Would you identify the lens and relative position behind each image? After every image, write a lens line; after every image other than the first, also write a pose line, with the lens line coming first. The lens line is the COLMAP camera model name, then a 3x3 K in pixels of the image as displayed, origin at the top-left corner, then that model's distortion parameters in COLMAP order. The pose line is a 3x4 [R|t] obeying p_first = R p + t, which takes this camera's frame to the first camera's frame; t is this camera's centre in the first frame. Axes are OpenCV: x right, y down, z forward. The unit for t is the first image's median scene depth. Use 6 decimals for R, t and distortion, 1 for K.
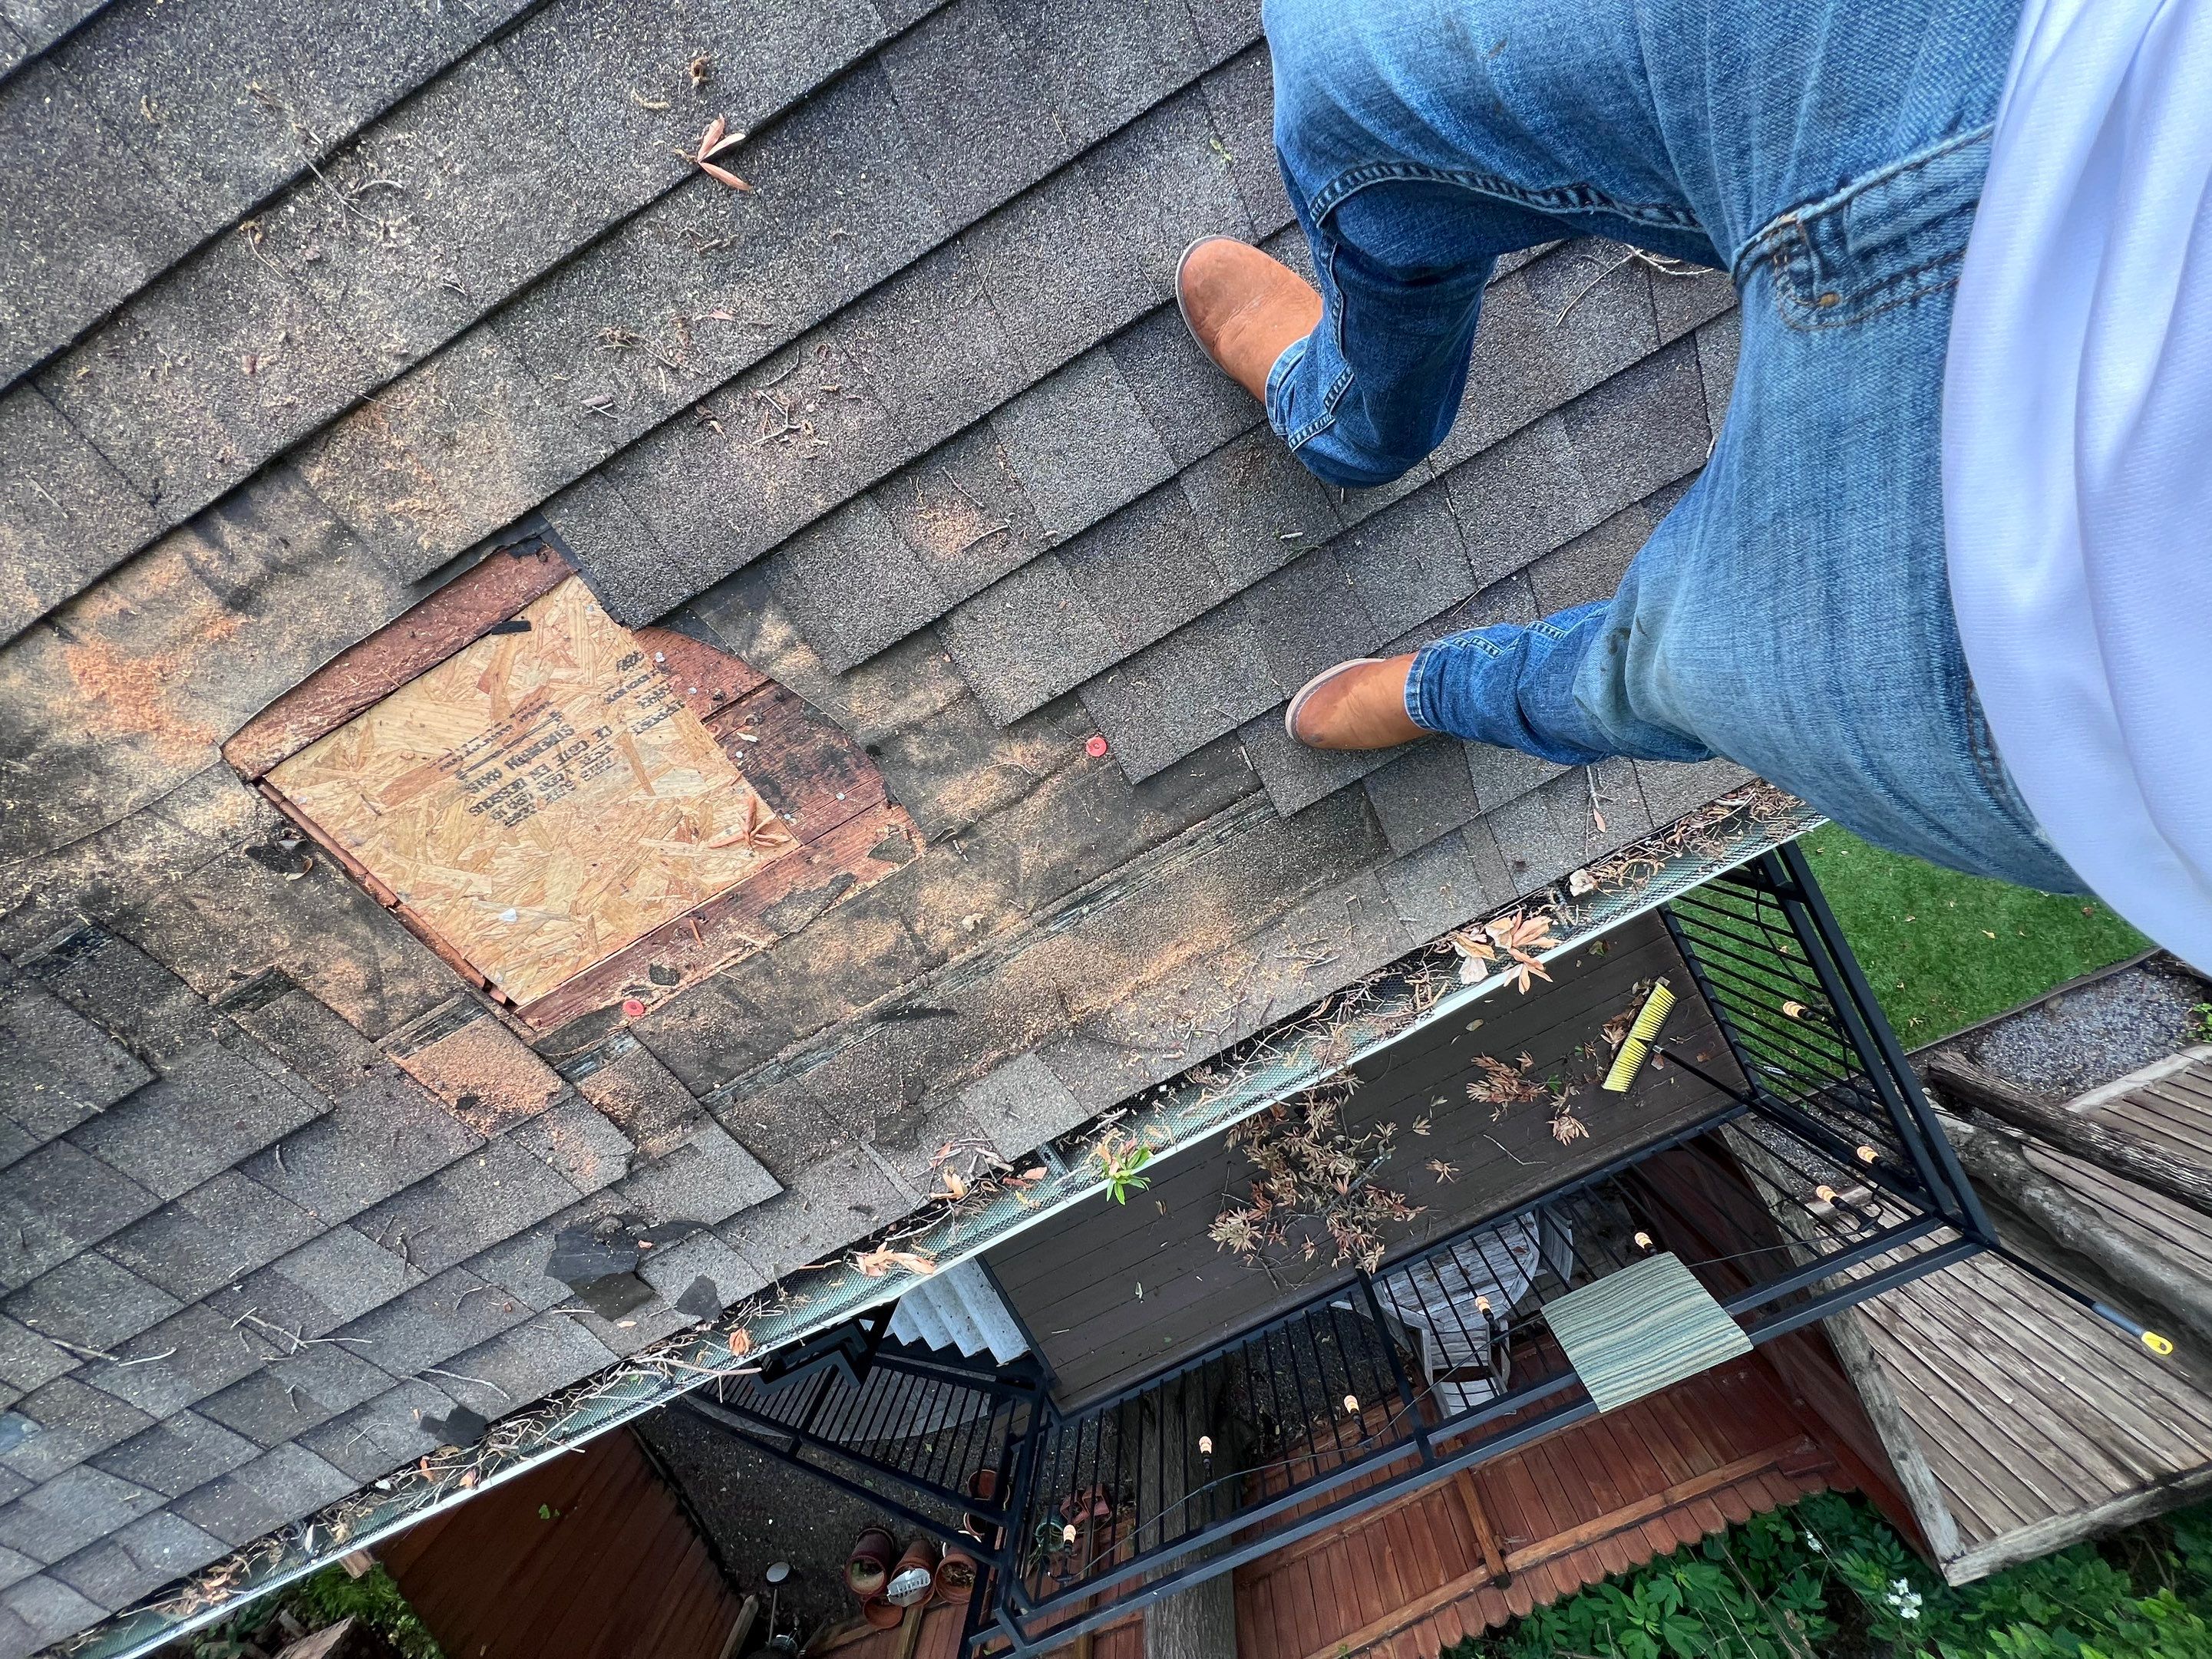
lens RADIAL K [[889.1, 0, 1104.4], [0, 889.1, 823.5], [0, 0, 1]] dist [-0.002824, 0.000753]
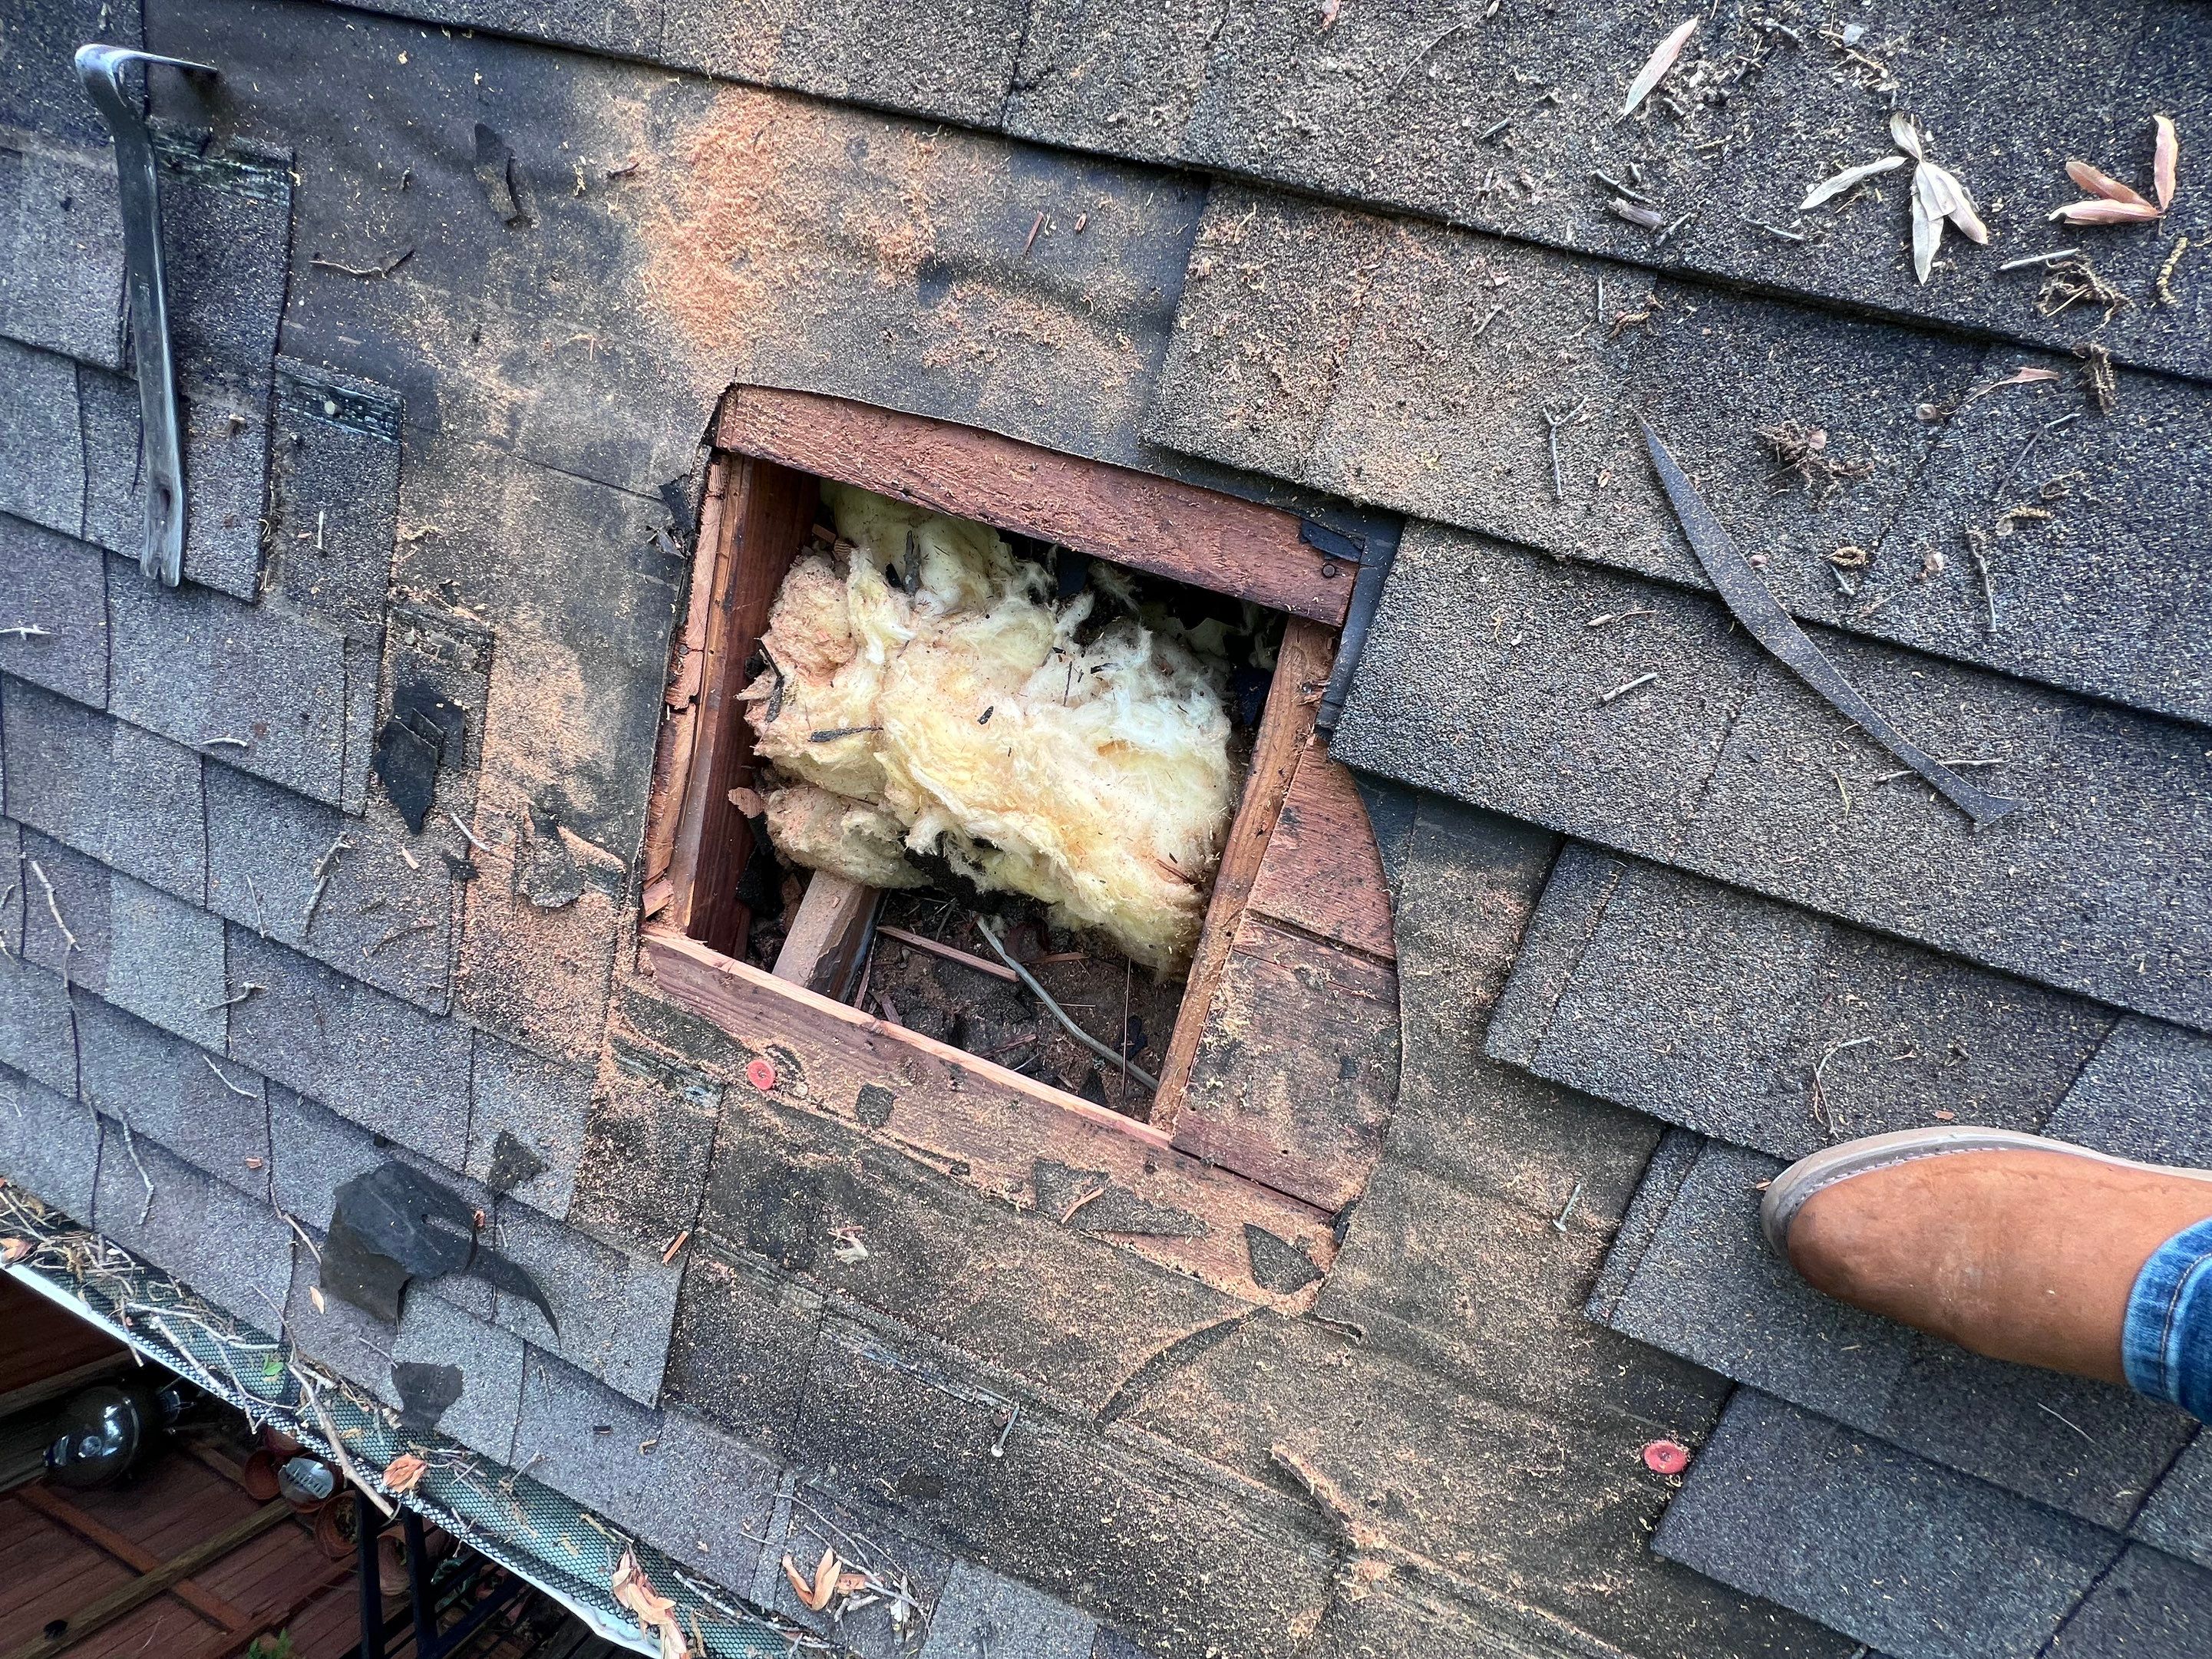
lens RADIAL K [[886.8, 0, 1103.9], [0, 886.8, 824.6], [0, 0, 1]] dist [-0.002985, 0.000087]
pose [[0.652576, 0.744059, -0.143250, -0.413564], [-0.757718, 0.640090, -0.127075, -0.004157], [-0.002858, 0.191469, 0.981494, 0.364096]]
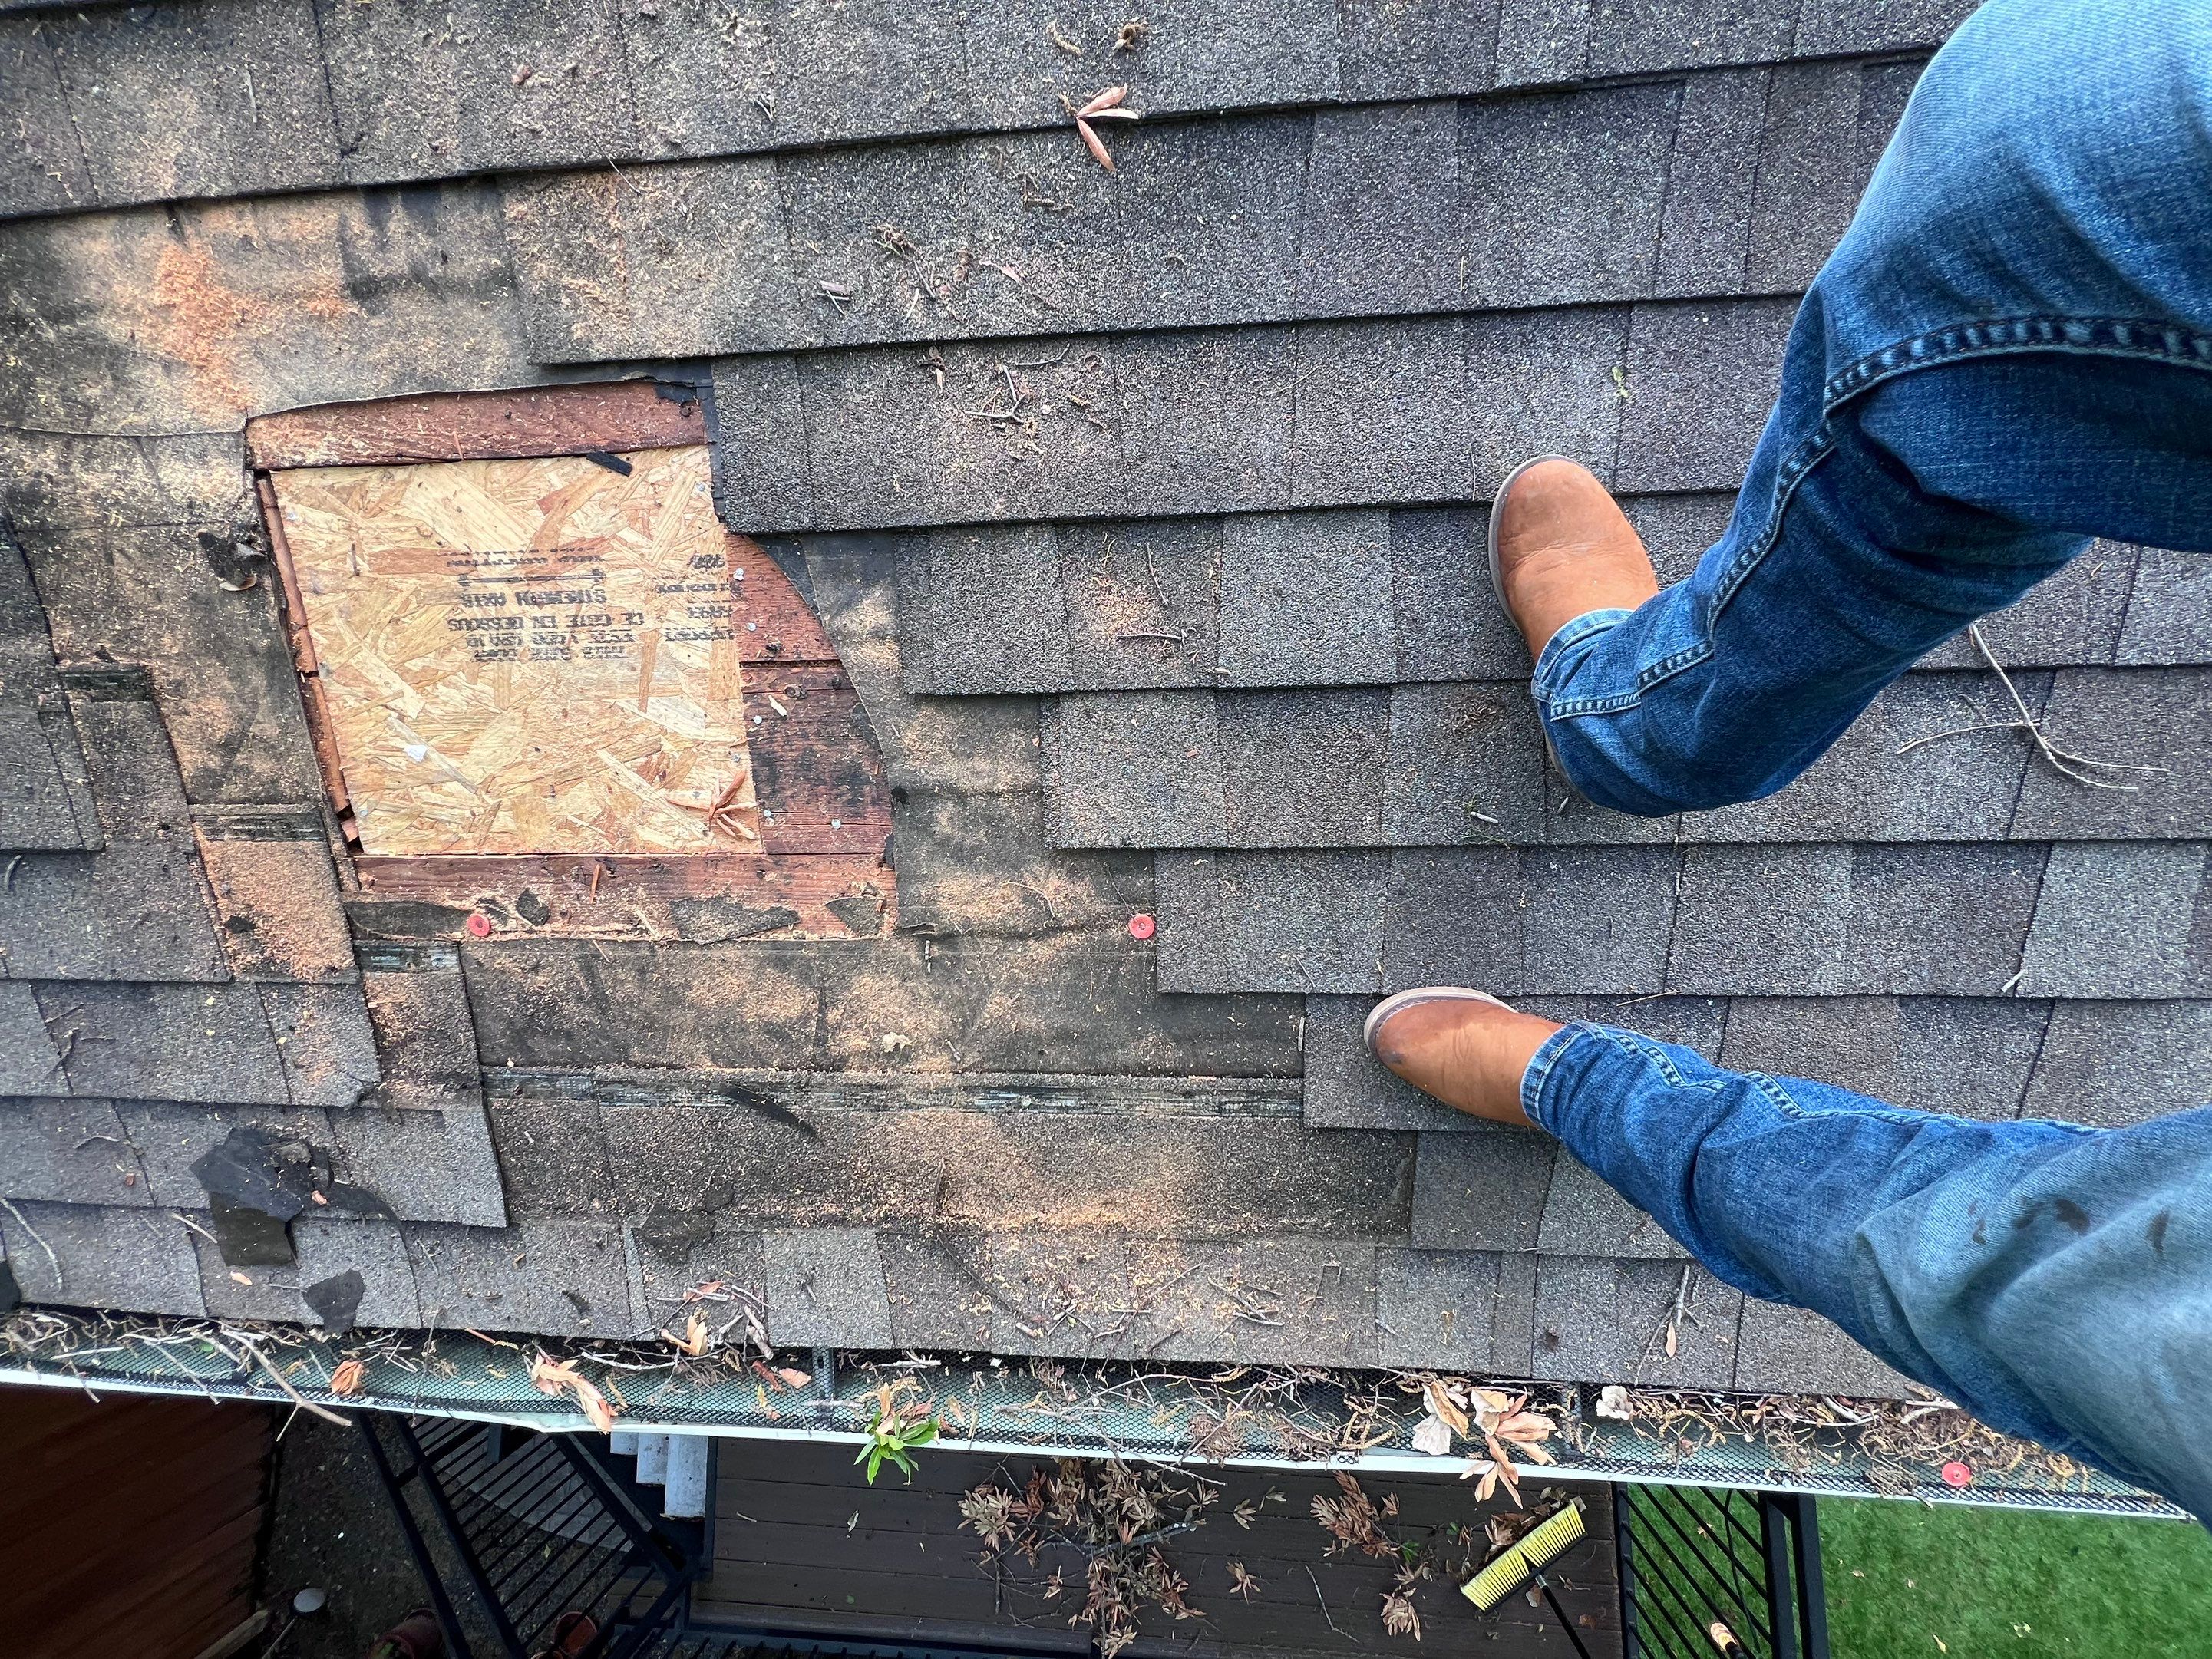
lens RADIAL K [[887.3, 0, 1105.3], [0, 887.3, 824.4], [0, 0, 1]] dist [-0.000580, -0.000288]
pose [[0.870308, 0.485664, -0.081820, -0.015665], [-0.492269, 0.852625, -0.175220, -0.008271], [-0.015336, 0.192773, 0.981124, 0.186290]]
